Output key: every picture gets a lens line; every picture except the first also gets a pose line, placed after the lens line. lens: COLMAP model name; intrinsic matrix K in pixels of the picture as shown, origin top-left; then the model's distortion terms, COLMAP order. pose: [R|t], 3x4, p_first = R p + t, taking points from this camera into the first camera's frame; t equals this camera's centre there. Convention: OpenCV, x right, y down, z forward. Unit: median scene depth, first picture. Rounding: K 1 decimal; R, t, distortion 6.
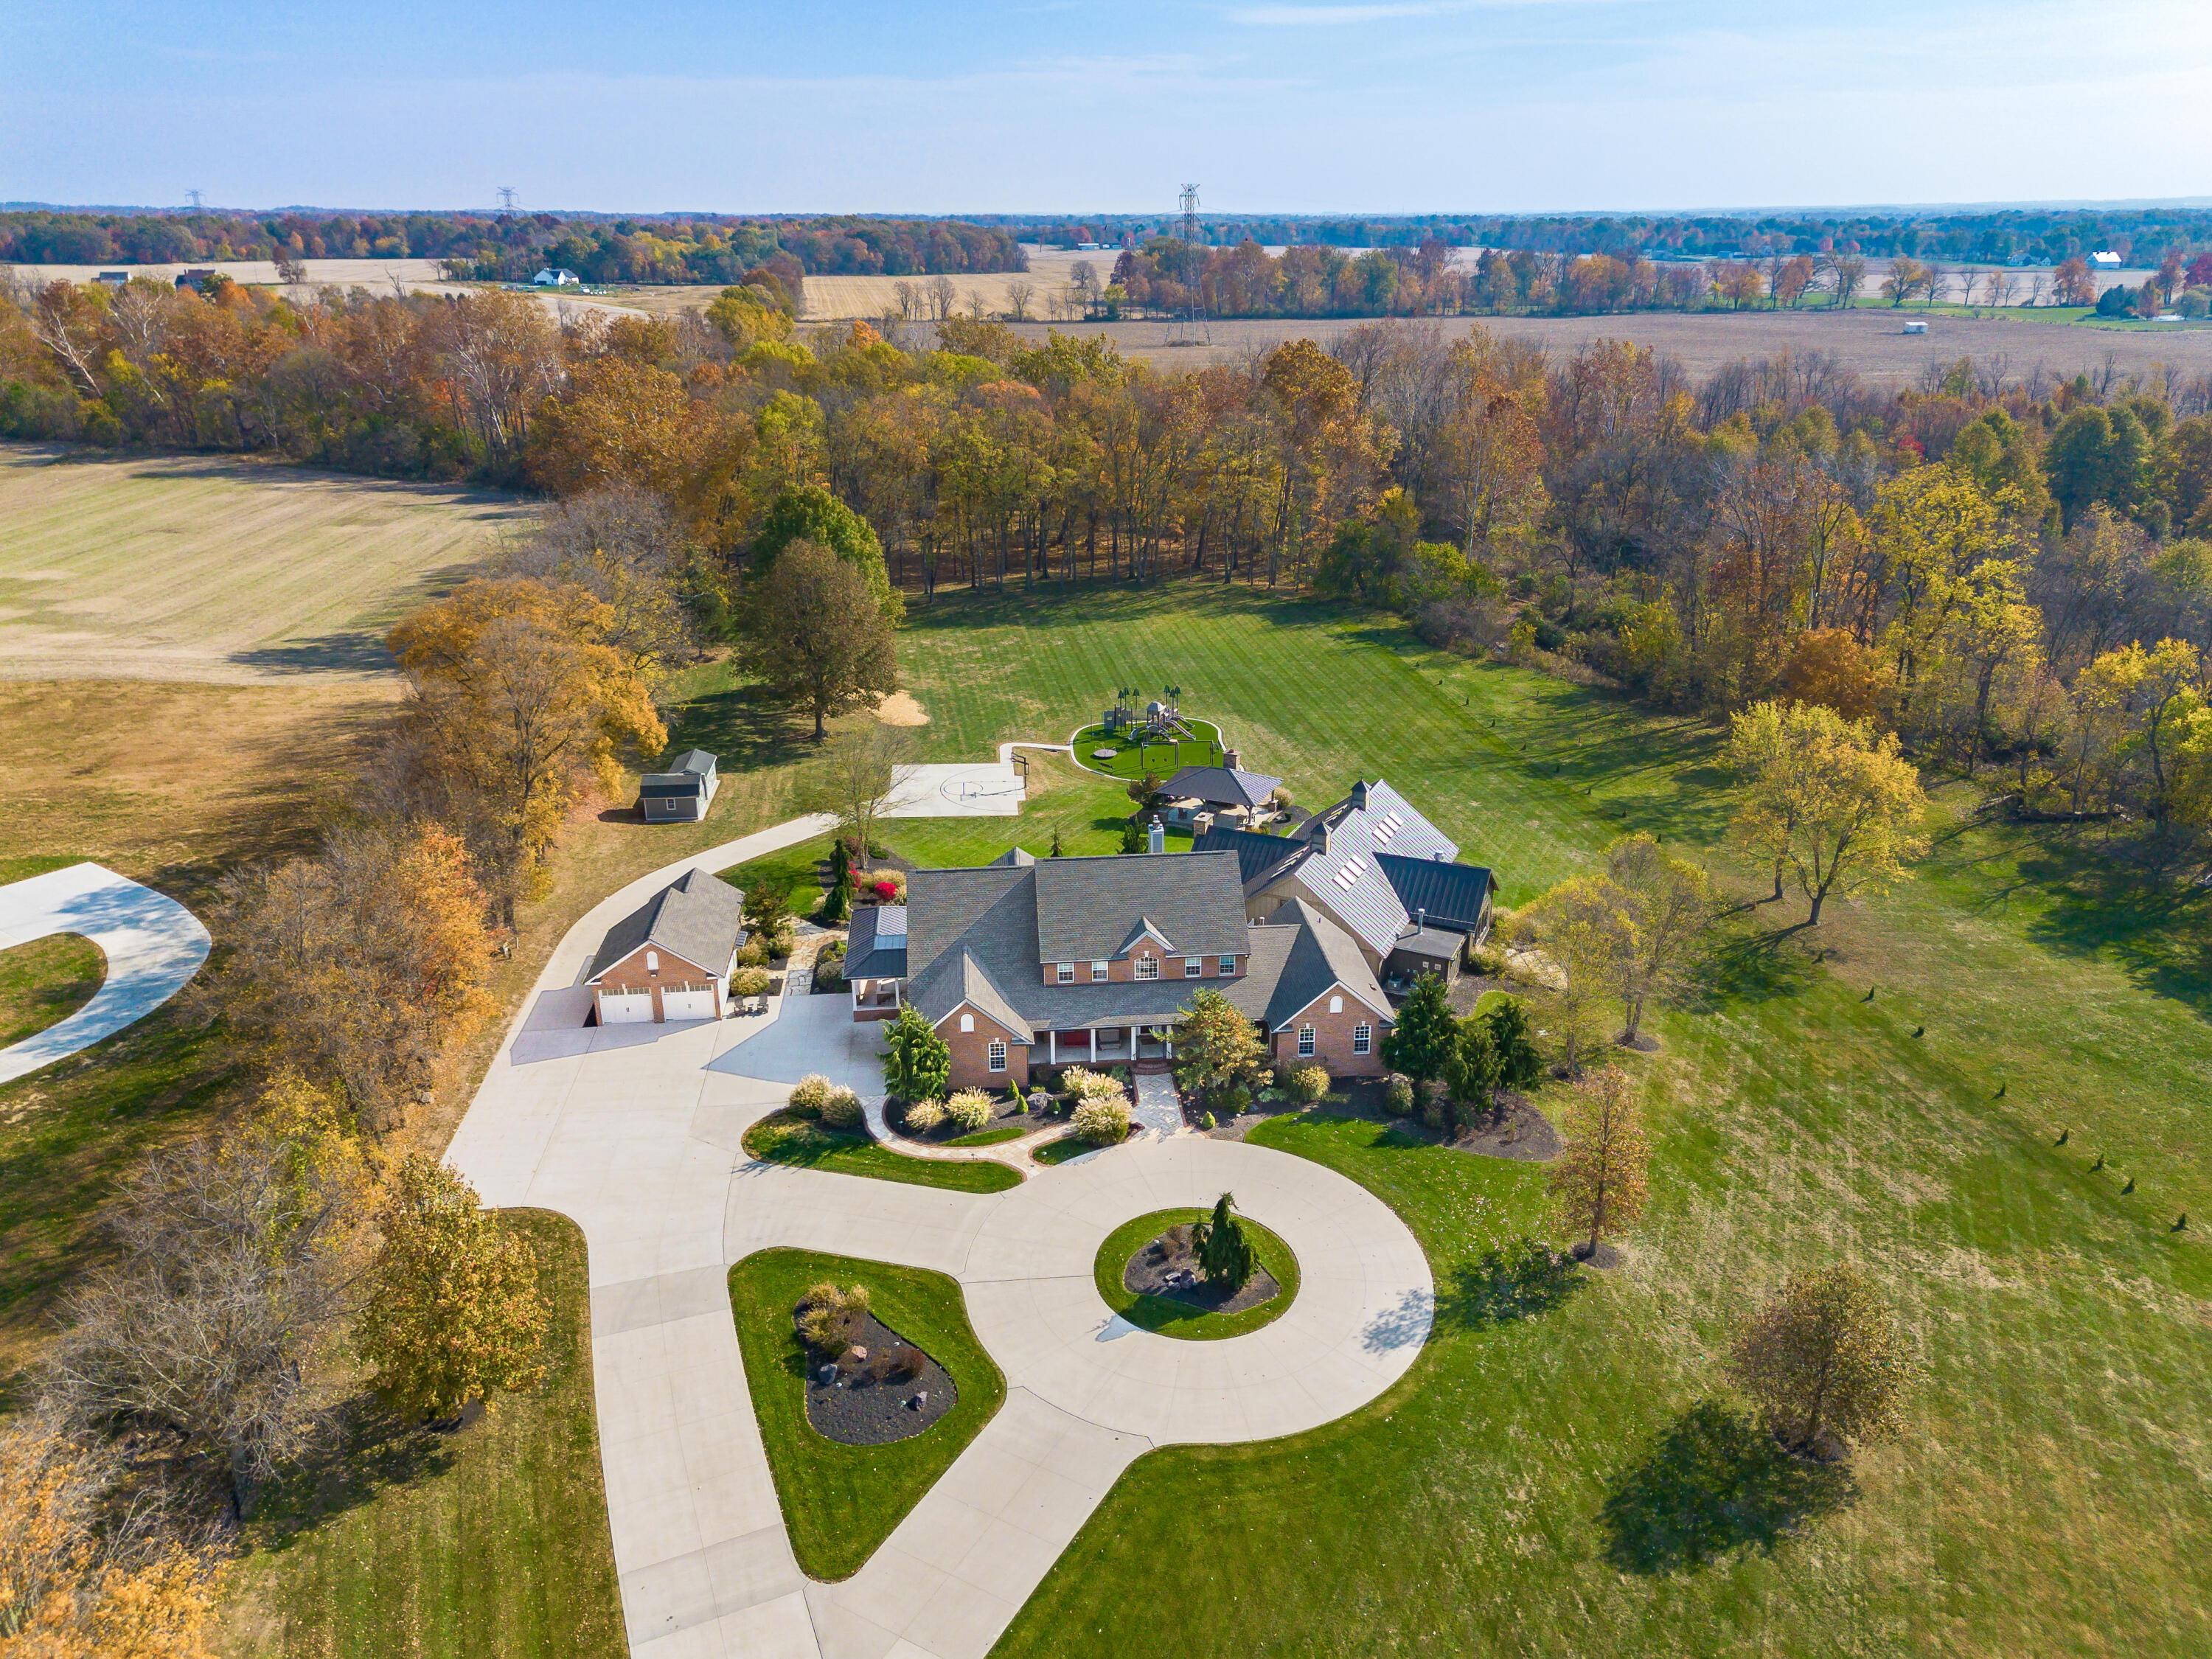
lens RADIAL K [[1558.6, 0, 1138.3], [0, 1558.6, 822.5], [0, 0, 1]] dist [0.053515, -0.045650]
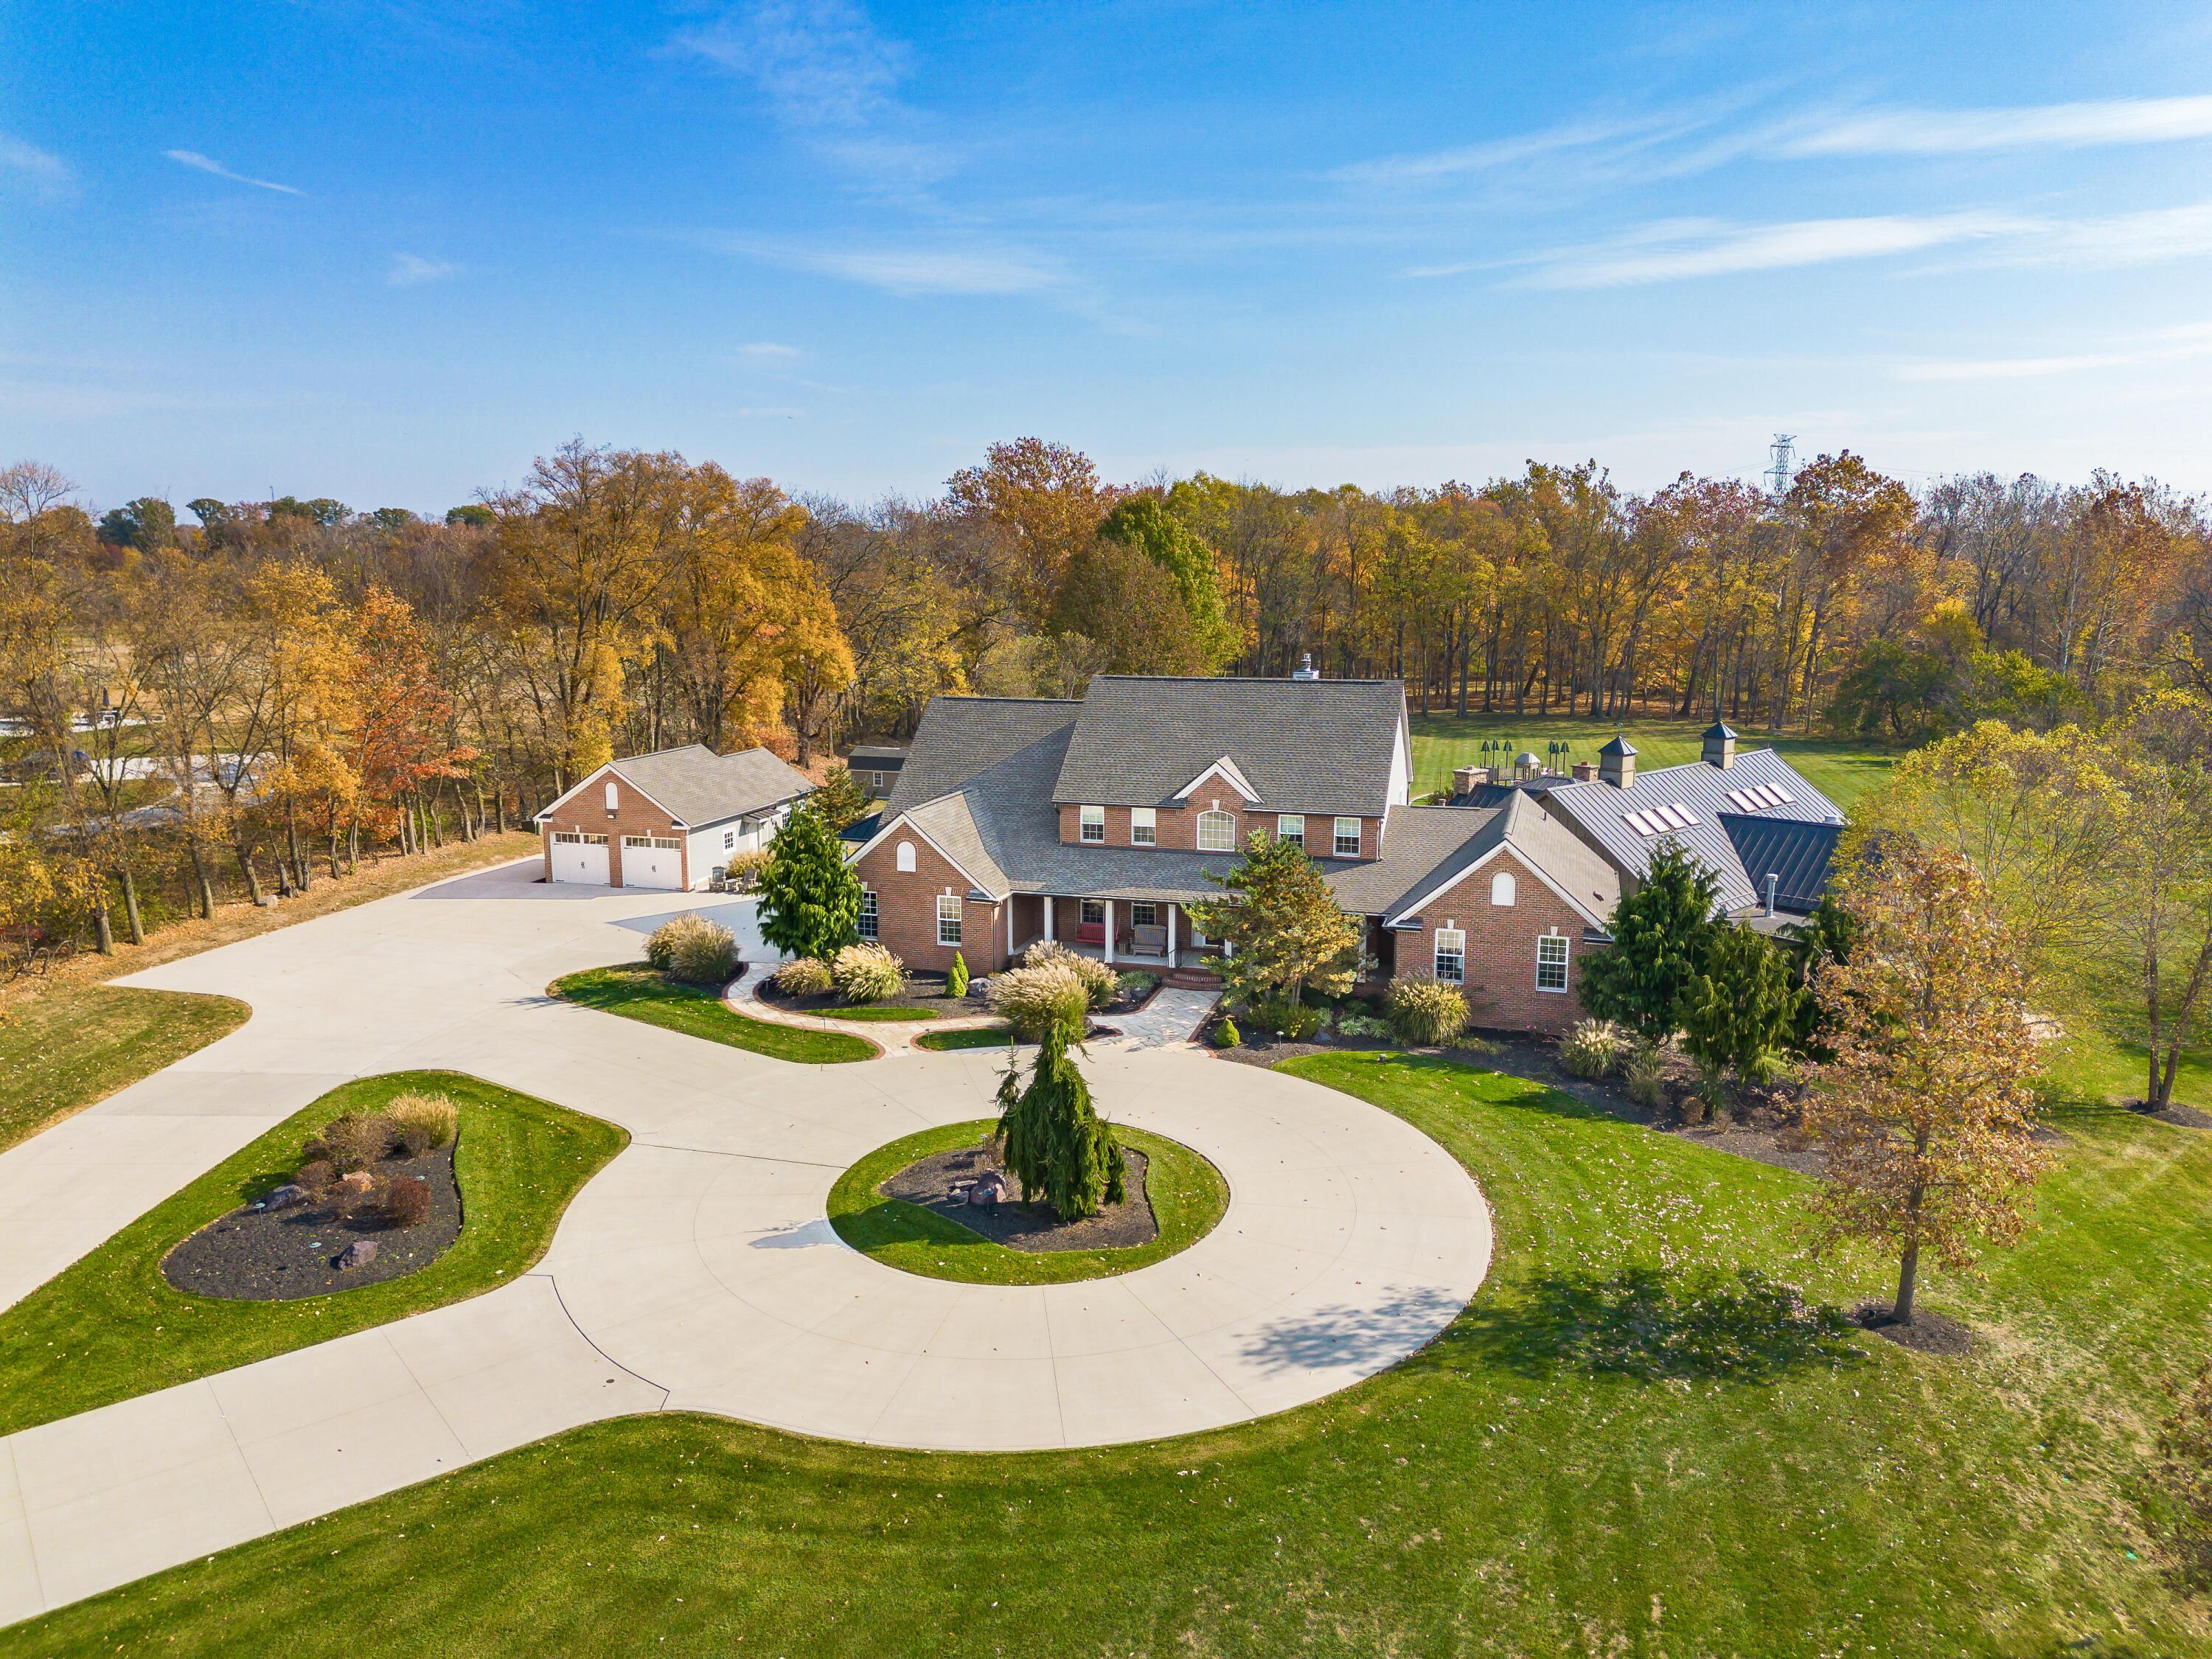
lens RADIAL K [[1558.6, 0, 1127.2], [0, 1558.6, 846.9], [0, 0, 1]] dist [0.053515, -0.045650]
pose [[0.928004, 0.067101, -0.366477, 0.185793], [-0.133056, 0.978470, -0.157775, 0.187695], [0.348000, 0.195178, 0.916952, 0.384061]]
